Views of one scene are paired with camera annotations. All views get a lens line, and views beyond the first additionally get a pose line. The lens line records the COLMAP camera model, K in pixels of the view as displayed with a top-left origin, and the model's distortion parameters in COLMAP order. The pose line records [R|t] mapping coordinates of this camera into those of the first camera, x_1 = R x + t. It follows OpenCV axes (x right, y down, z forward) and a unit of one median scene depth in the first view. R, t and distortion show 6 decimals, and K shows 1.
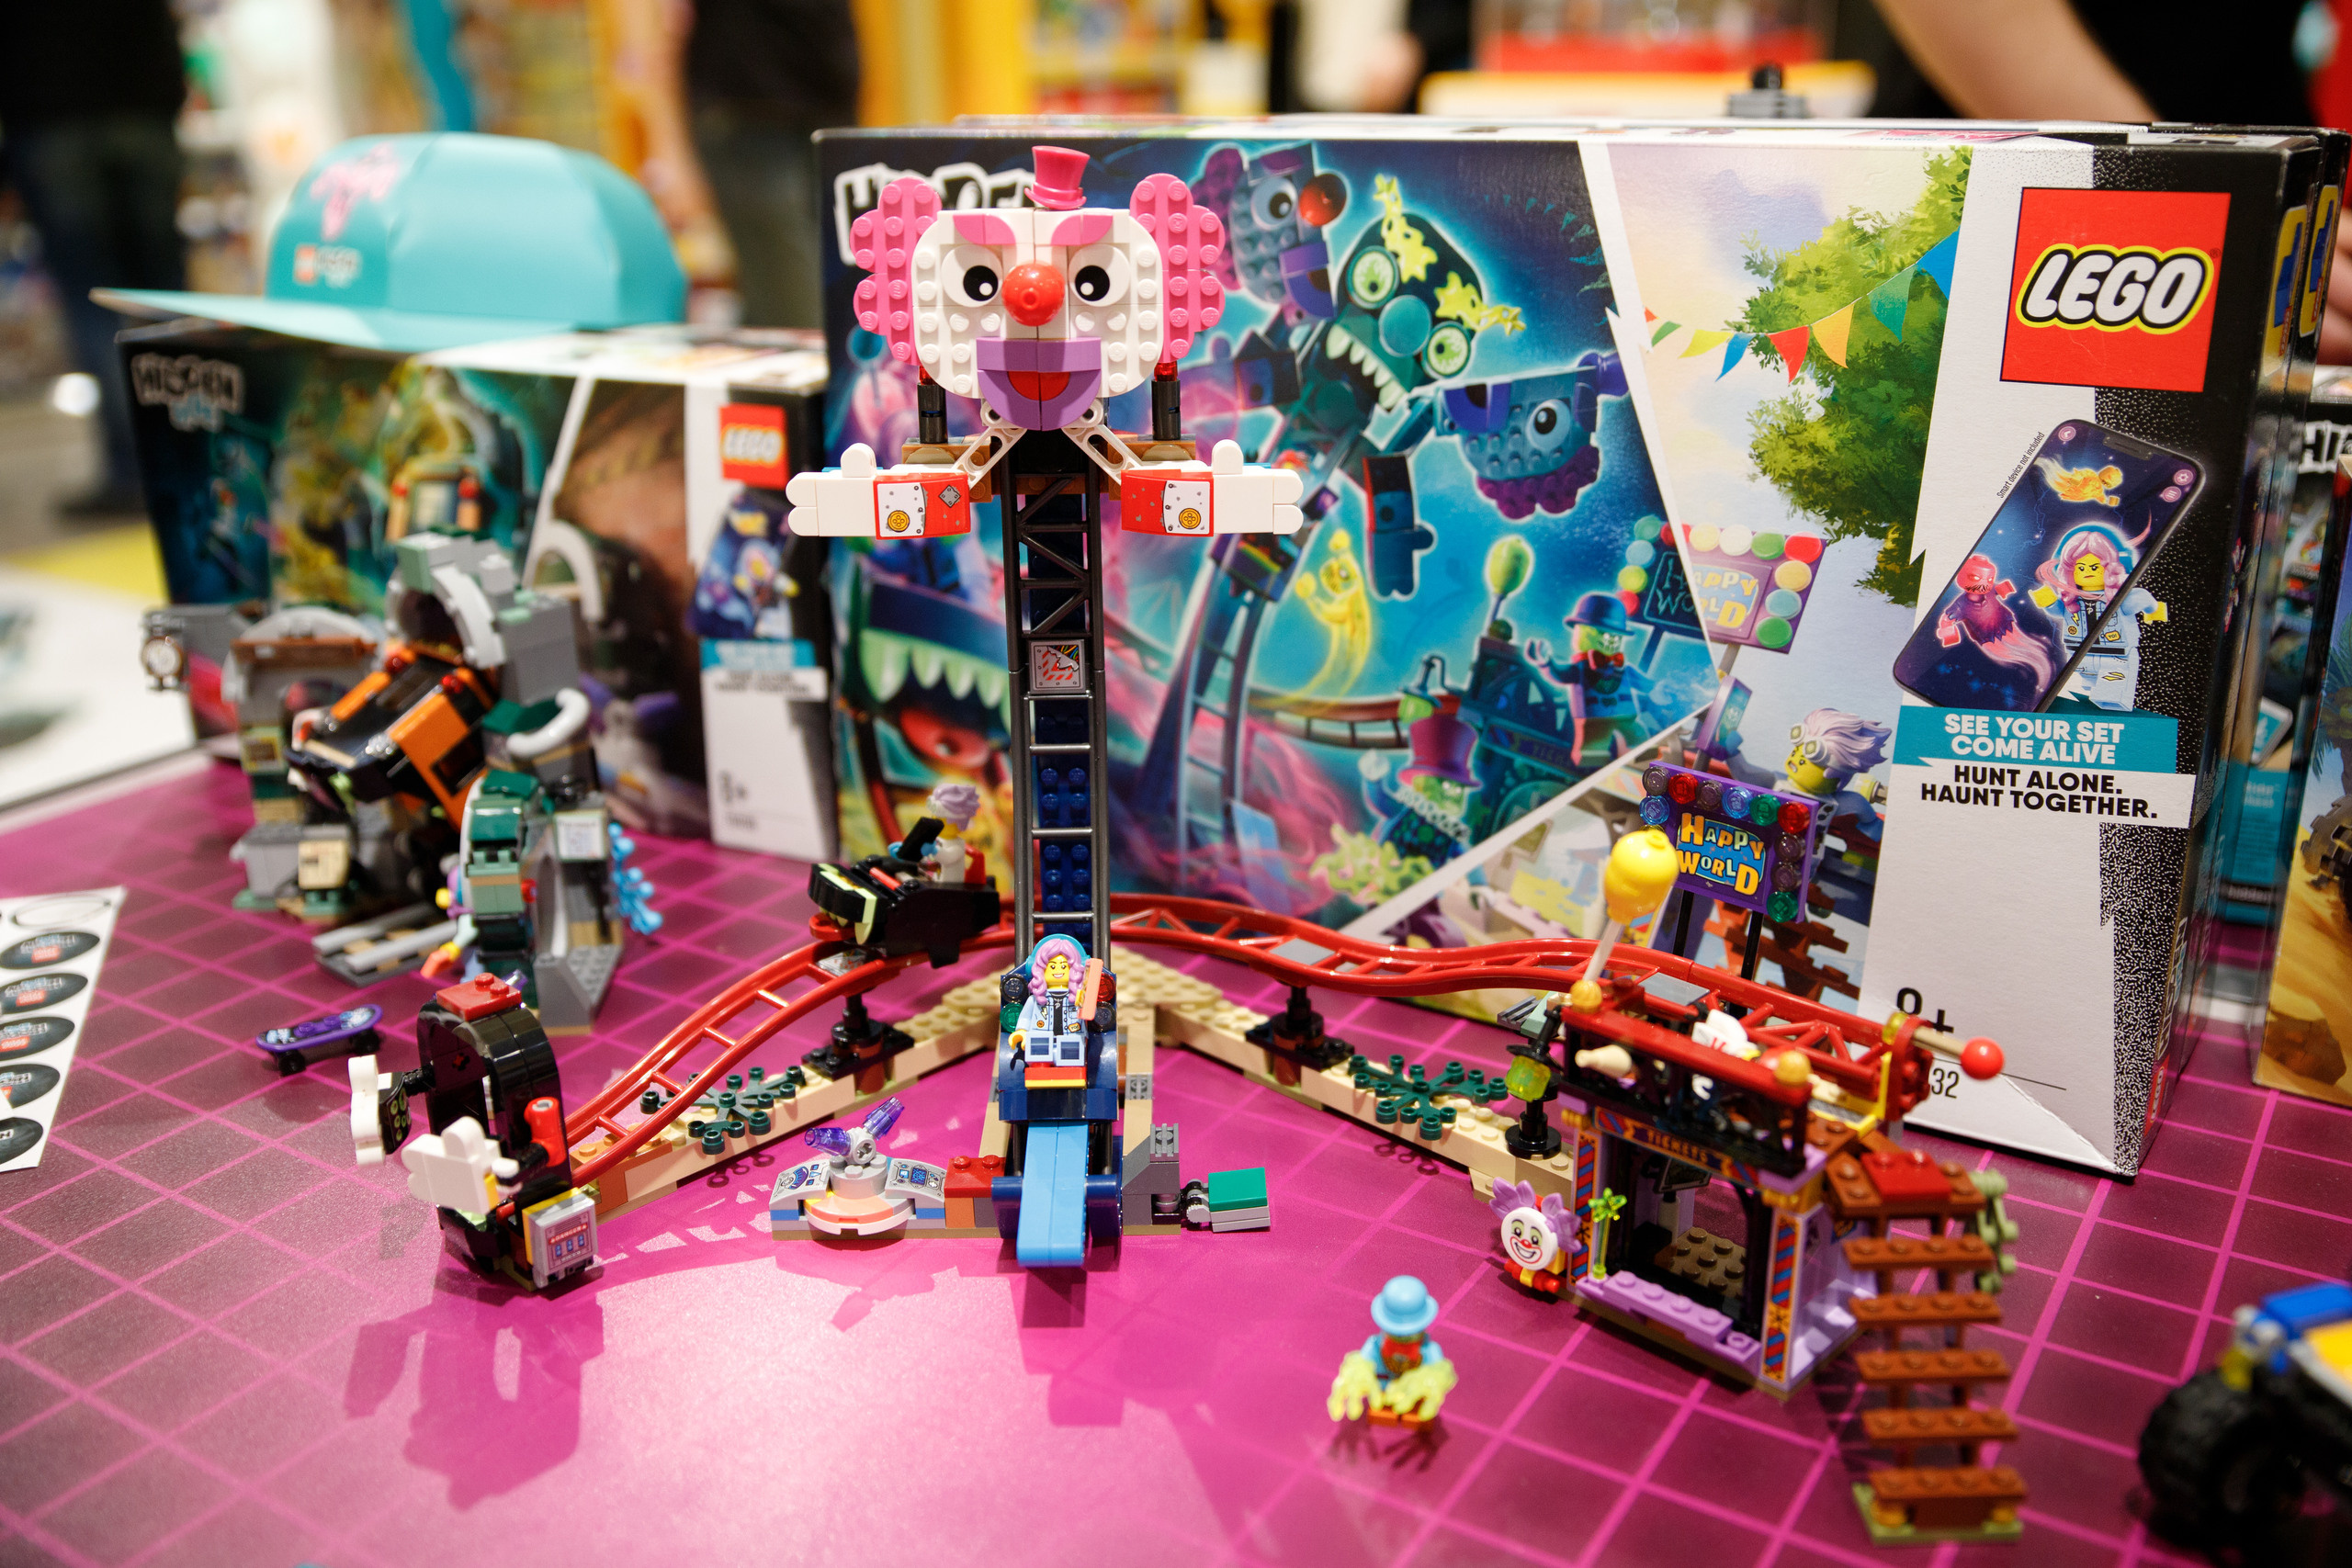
lens RADIAL K [[2167.2, 0, 1176.0], [0, 2167.2, 784.0], [0, 0, 1]] dist [-0.043719, 0.014027]
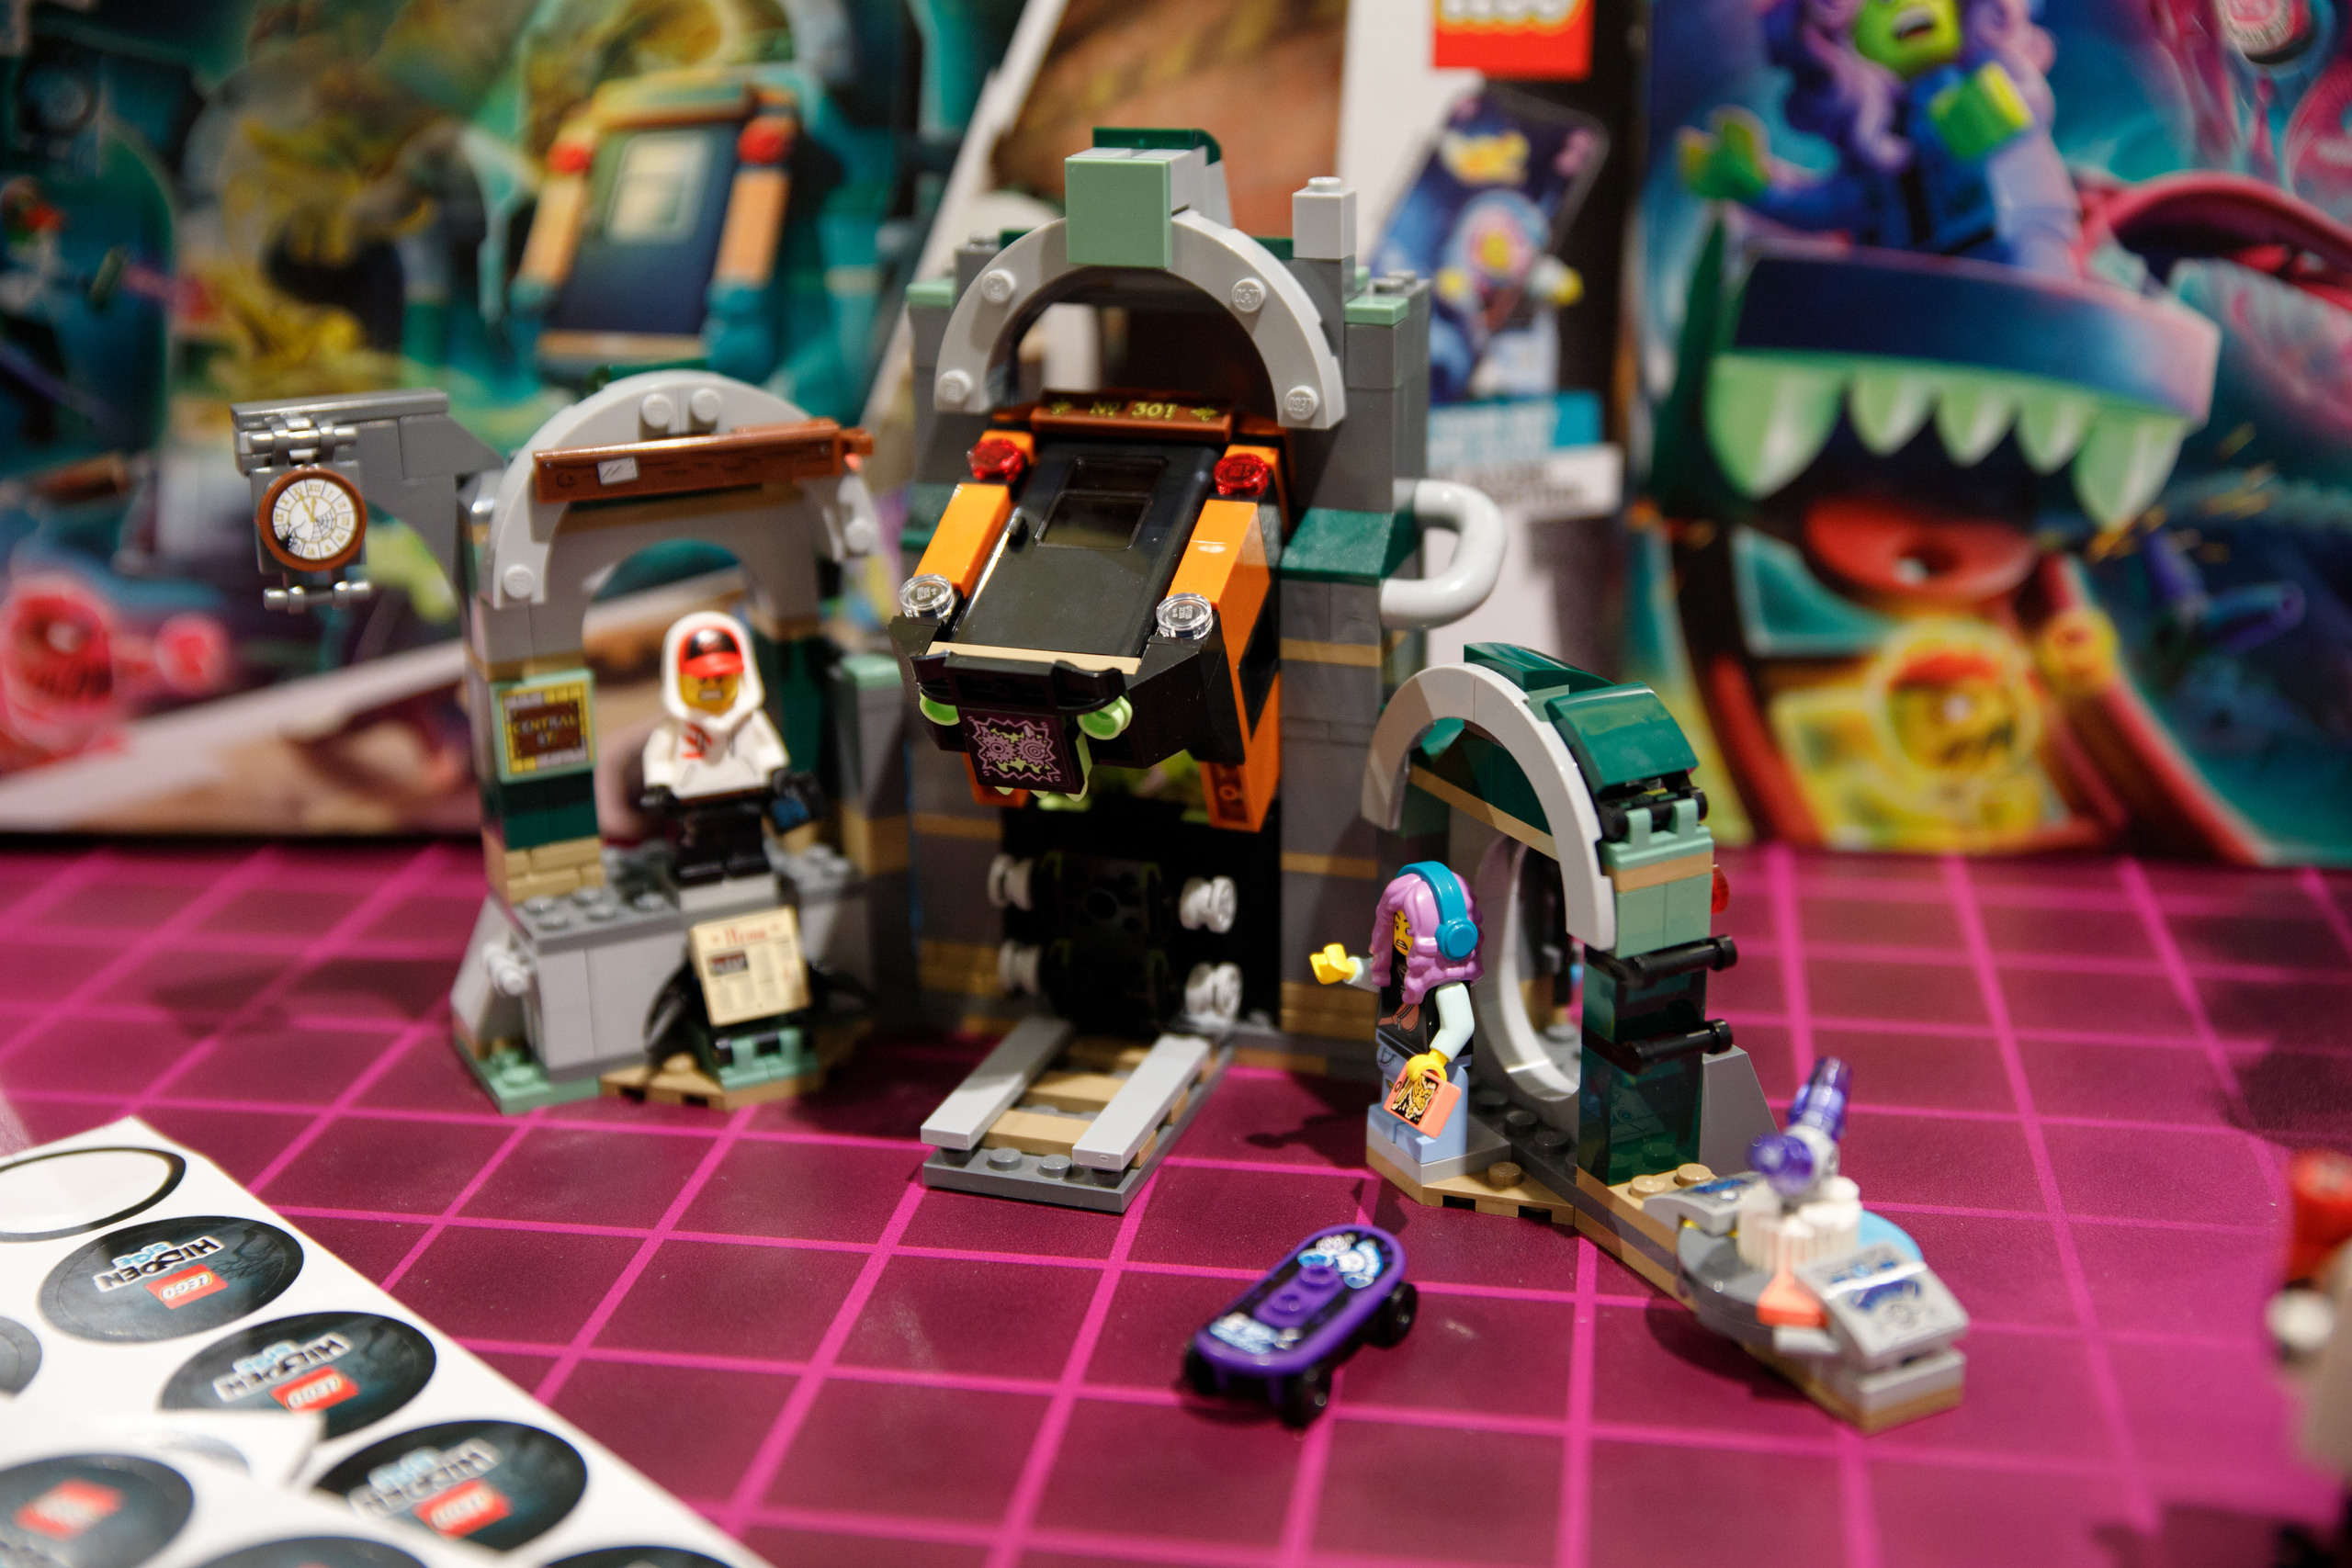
lens RADIAL K [[2955.6, 0, 1176.0], [0, 2955.6, 784.0], [0, 0, 1]] dist [-0.004480, -0.036019]
pose [[0.911769, -0.117772, 0.393454, -0.537576], [0.130619, 0.991415, -0.005931, 0.015447], [-0.389378, 0.056800, 0.919325, 0.412745]]
